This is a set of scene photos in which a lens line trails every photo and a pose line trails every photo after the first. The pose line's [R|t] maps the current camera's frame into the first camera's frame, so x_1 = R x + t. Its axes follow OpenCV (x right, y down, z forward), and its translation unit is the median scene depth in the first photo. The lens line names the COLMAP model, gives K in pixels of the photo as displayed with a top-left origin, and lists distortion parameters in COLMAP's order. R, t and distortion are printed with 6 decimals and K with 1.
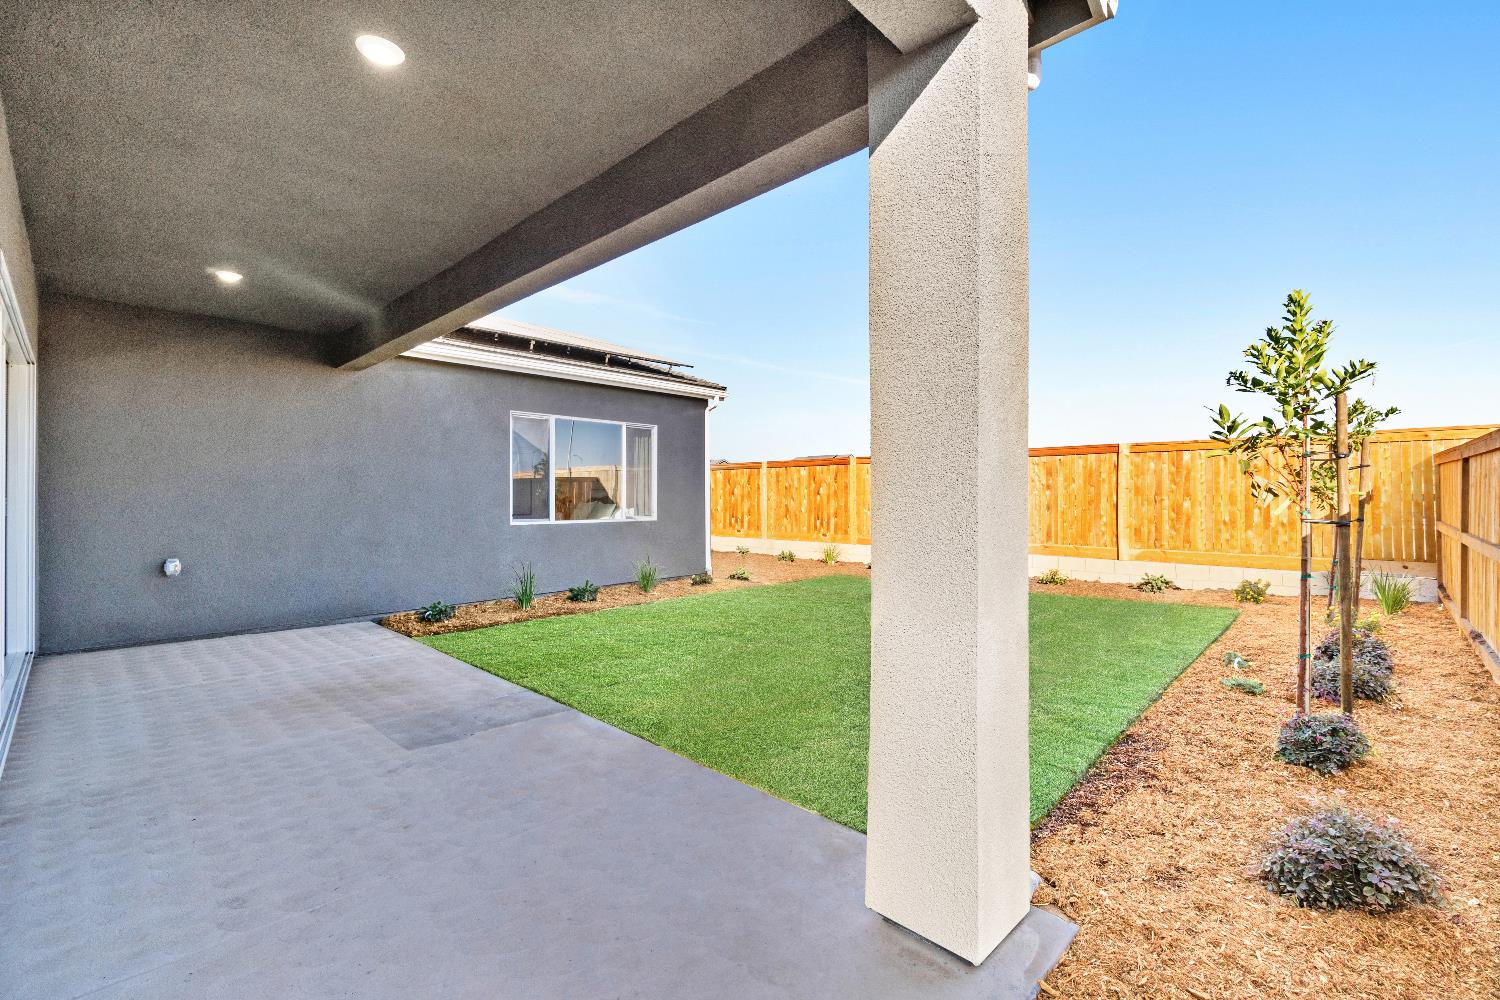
lens RADIAL K [[654.1, 0, 759.6], [0, 654.1, 498.0], [0, 0, 1]] dist [0.002386, 0.000306]
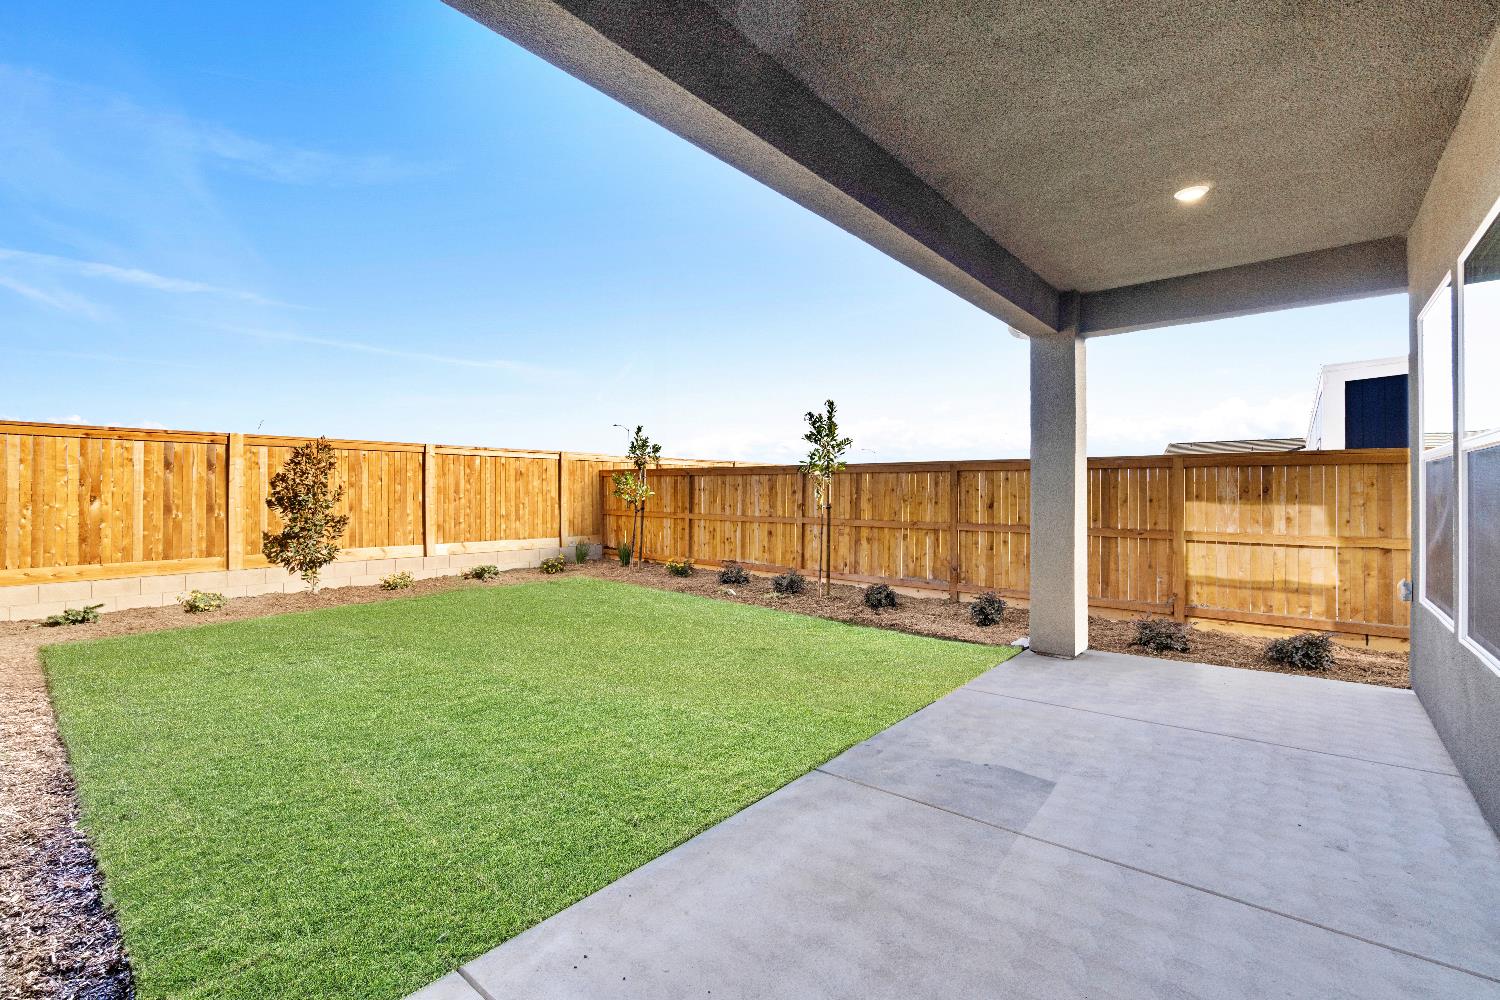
lens RADIAL K [[654.1, 0, 759.2], [0, 654.1, 493.7], [0, 0, 1]] dist [0.002386, 0.000306]
pose [[-0.089591, 0.004809, 0.995967, -0.521906], [0.008214, 0.999958, -0.004089, 0.003903], [-0.995945, 0.007815, -0.089627, 0.561980]]
